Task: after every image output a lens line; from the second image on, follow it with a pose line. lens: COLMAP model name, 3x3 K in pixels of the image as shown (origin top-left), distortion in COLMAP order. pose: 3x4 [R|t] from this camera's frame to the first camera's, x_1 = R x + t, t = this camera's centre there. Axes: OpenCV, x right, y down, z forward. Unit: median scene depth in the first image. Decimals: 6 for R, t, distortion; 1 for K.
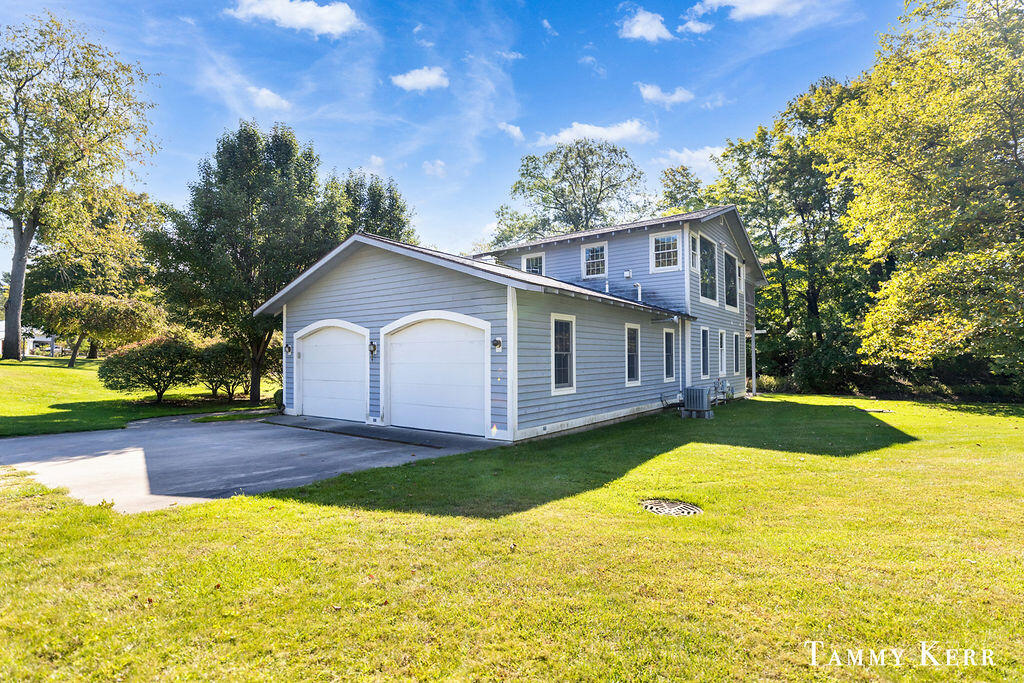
lens RADIAL K [[513.9, 0, 512.0], [0, 513.9, 342.4], [0, 0, 1]] dist [0.001735, 0.000073]
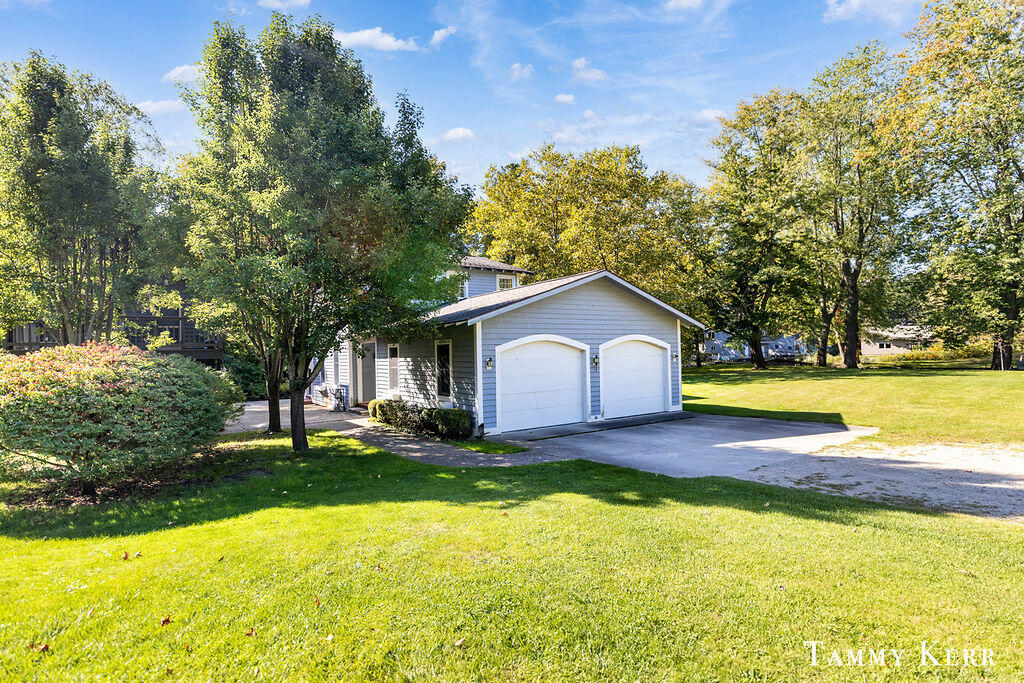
lens RADIAL K [[513.9, 0, 512.8], [0, 513.9, 347.6], [0, 0, 1]] dist [0.001735, 0.000073]
pose [[0.356223, 0.012261, 0.934320, -1.512295], [-0.006344, 0.999923, -0.010703, -0.006152], [-0.934379, -0.002115, 0.356273, 0.736093]]
